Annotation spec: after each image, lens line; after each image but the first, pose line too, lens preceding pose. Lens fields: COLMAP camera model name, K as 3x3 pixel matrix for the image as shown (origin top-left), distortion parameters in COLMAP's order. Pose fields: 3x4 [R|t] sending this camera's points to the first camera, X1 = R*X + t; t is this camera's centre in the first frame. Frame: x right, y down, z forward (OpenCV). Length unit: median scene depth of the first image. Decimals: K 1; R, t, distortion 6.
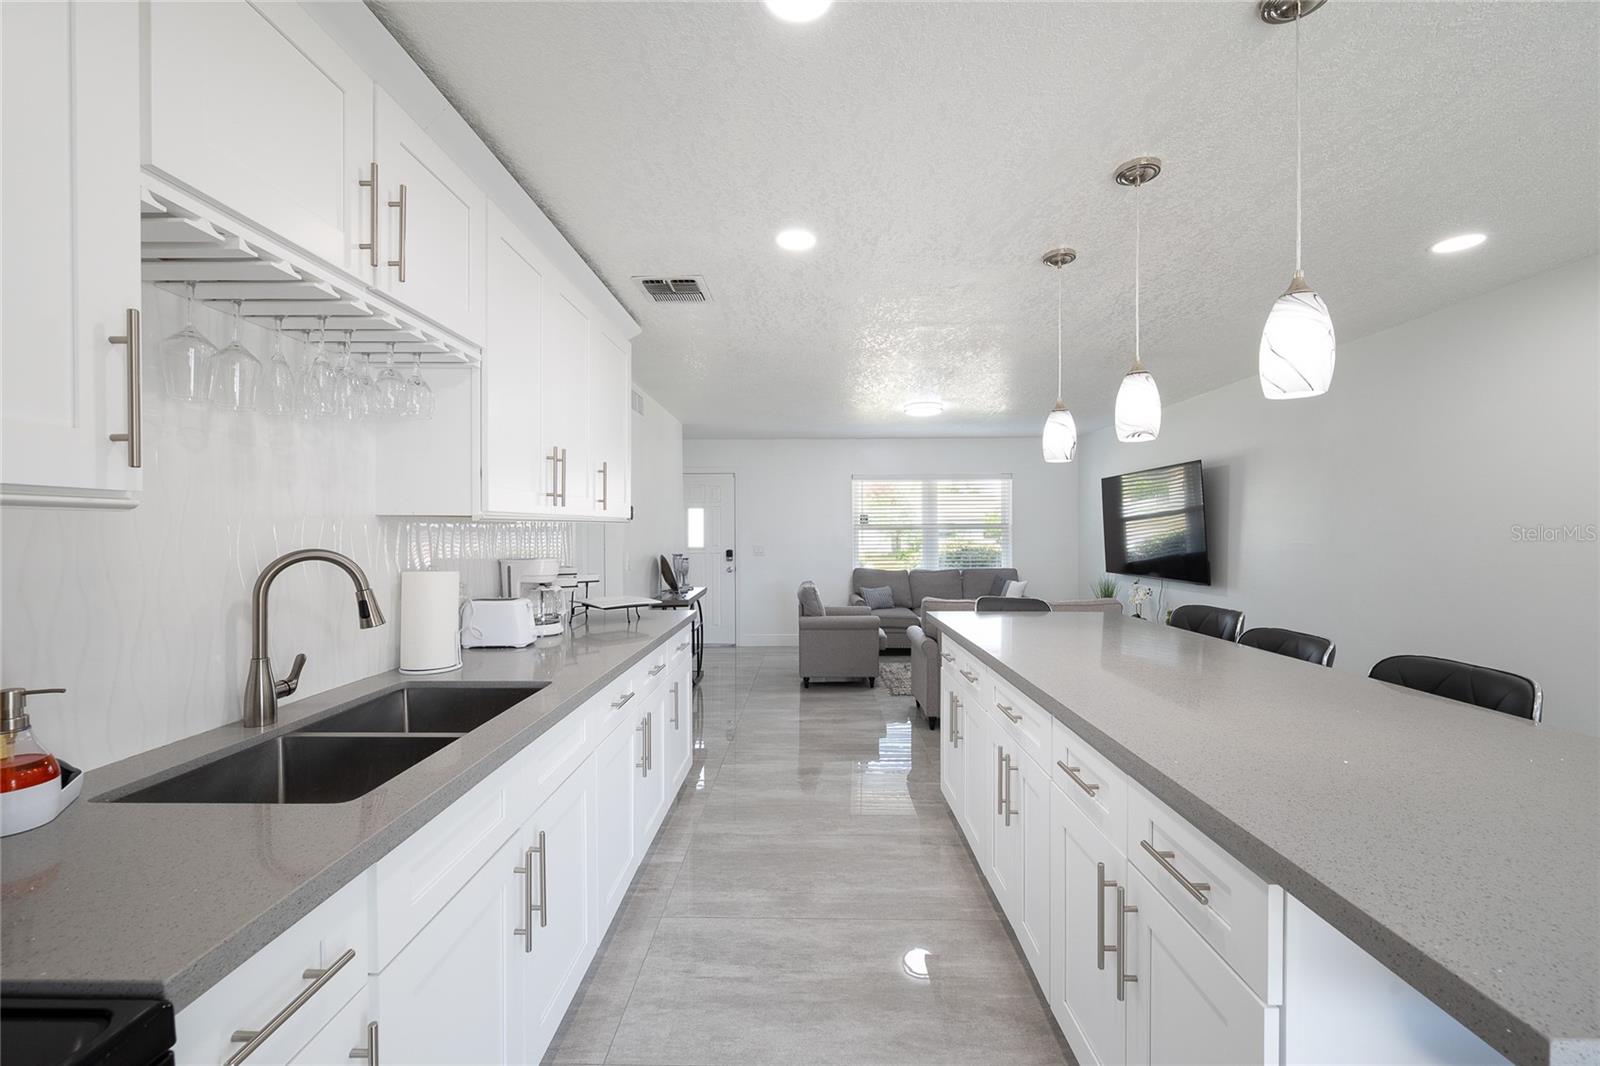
lens RADIAL K [[631.3, 0, 803.9], [0, 631.3, 535.9], [0, 0, 1]] dist [-0.001808, -0.000415]
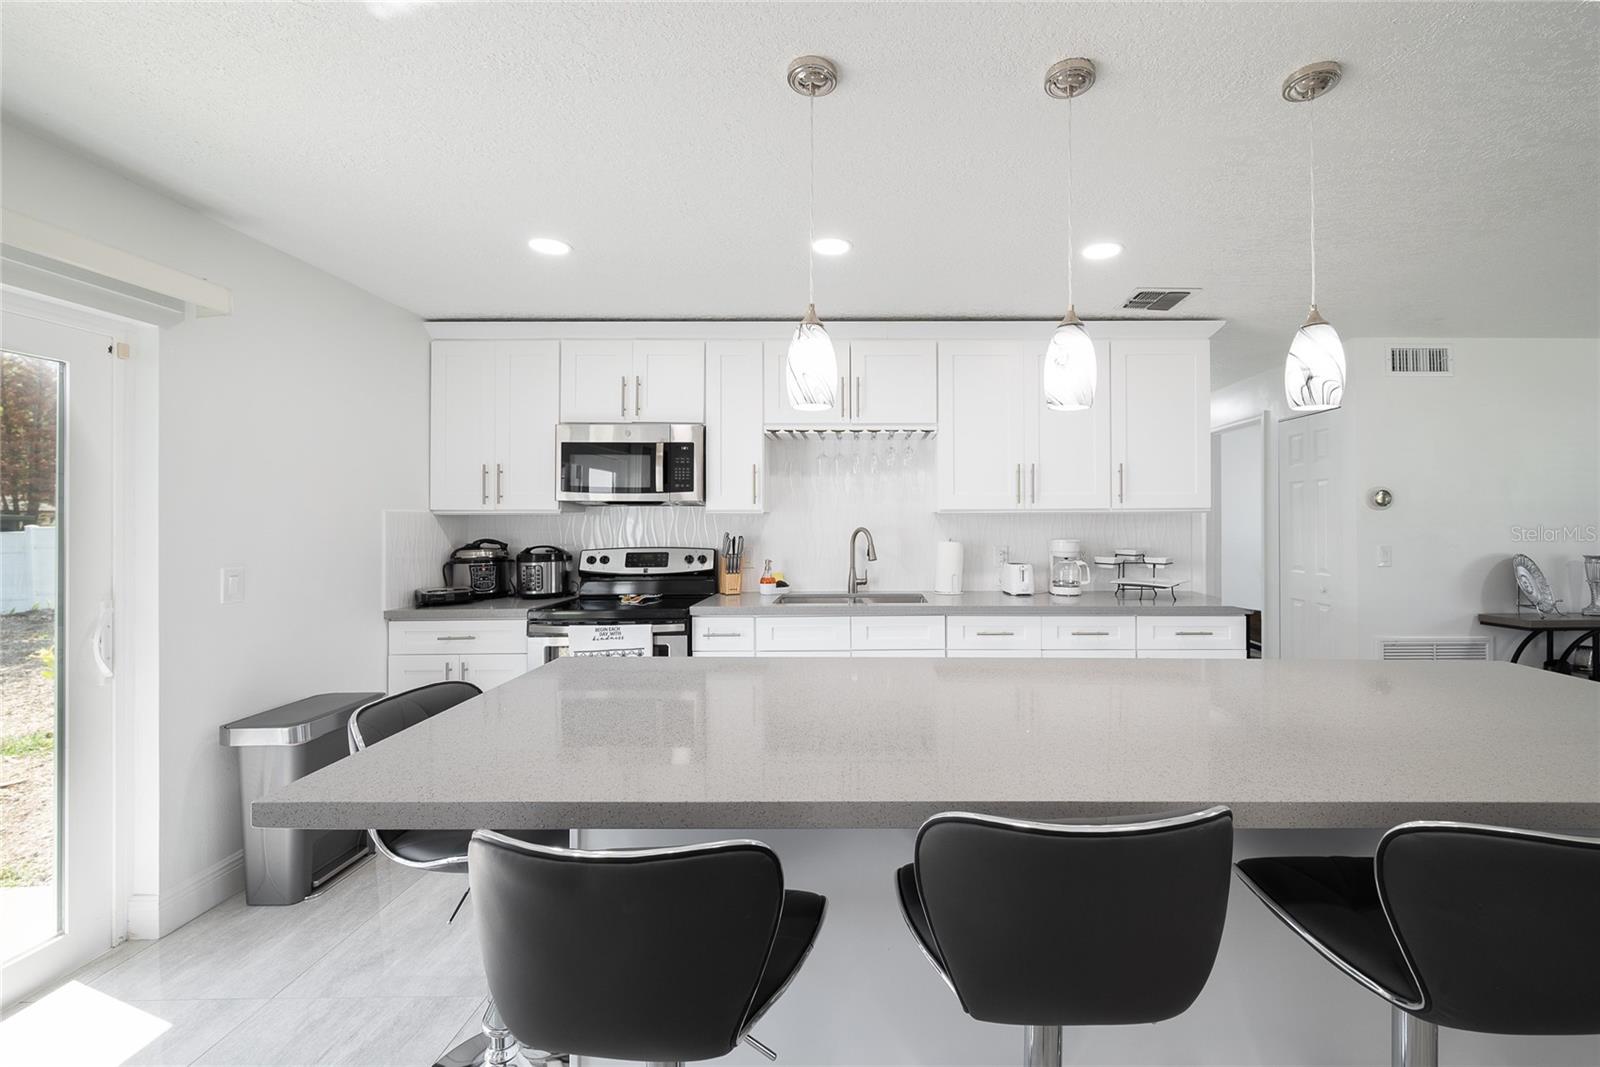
lens RADIAL K [[631.3, 0, 837.6], [0, 631.3, 517.2], [0, 0, 1]] dist [-0.001808, -0.000415]
pose [[0.013757, -0.005971, -0.999888, 0.917486], [-0.007950, 0.999950, -0.006081, -0.001836], [0.999874, 0.008033, 0.013708, 0.458659]]
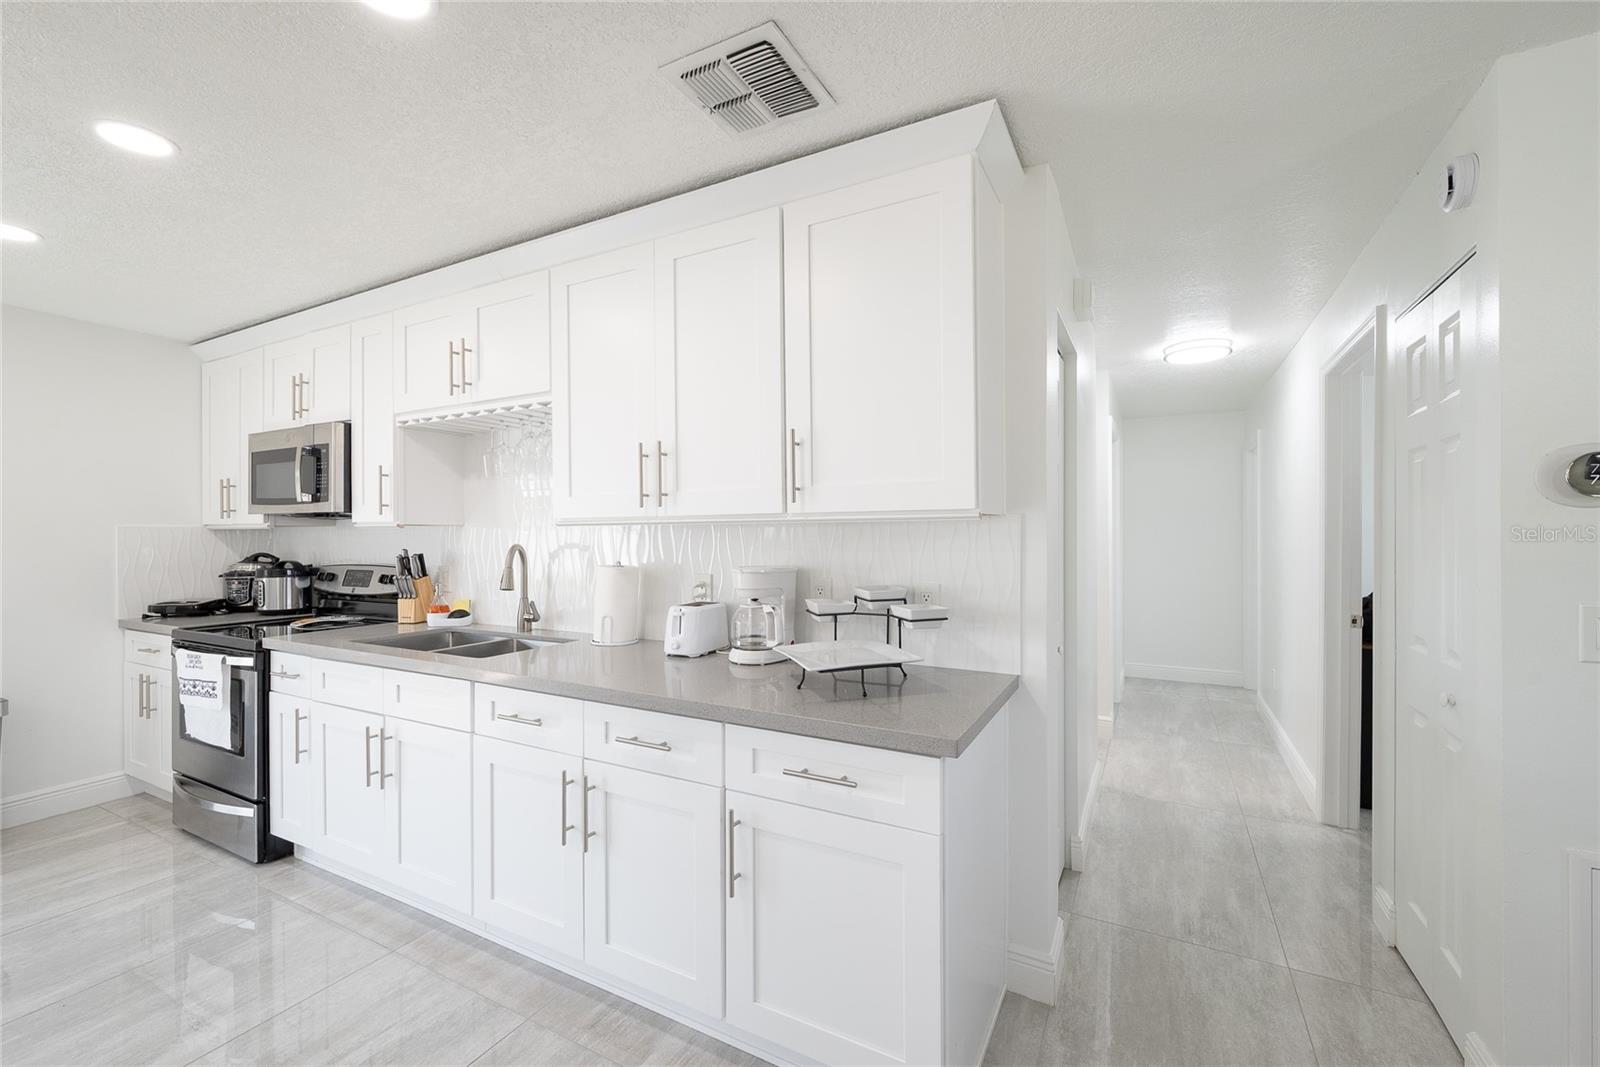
lens RADIAL K [[631.3, 0, 813.9], [0, 631.3, 532.8], [0, 0, 1]] dist [-0.001808, -0.000415]
pose [[-0.451545, 0.006856, -0.892222, 0.258818], [-0.004772, 0.999938, 0.010098, -0.018857], [0.892236, 0.008818, -0.451484, 1.380651]]
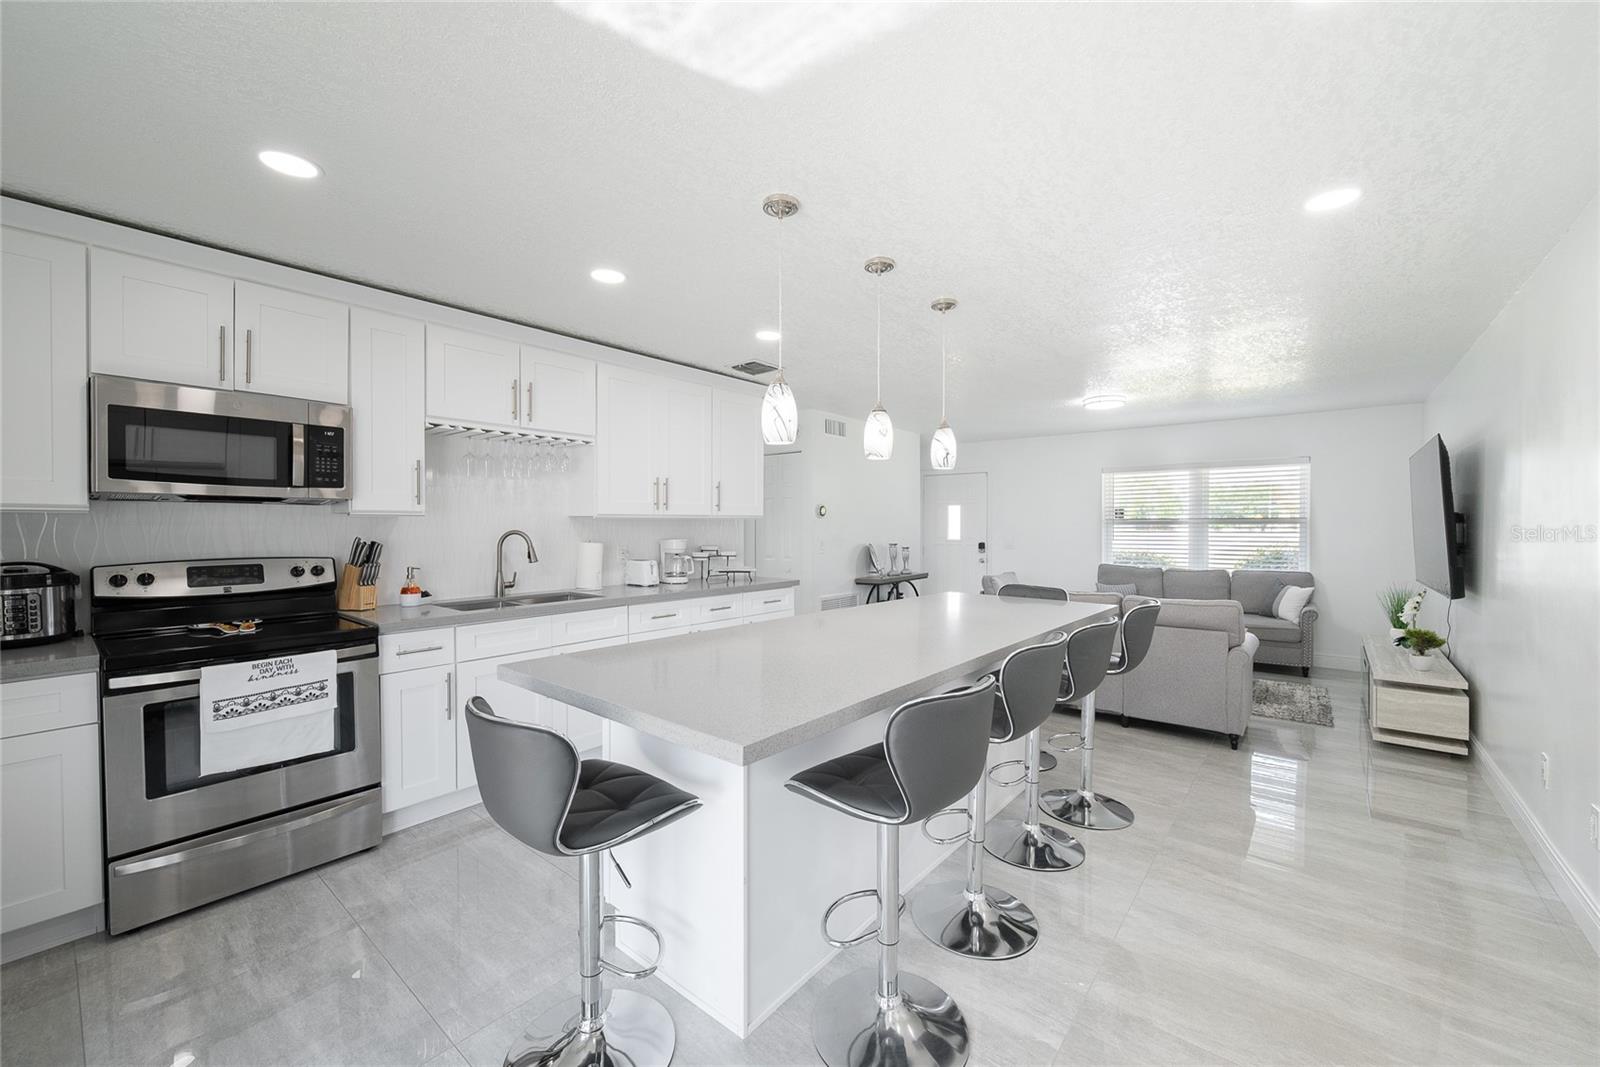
lens RADIAL K [[631.3, 0, 803.0], [0, 631.3, 533.6], [0, 0, 1]] dist [-0.001808, -0.000415]
pose [[0.781859, 0.012327, -0.623333, 0.894884], [-0.009279, 0.999924, 0.008136, 0.001503], [0.623386, -0.000577, 0.781914, -0.134116]]
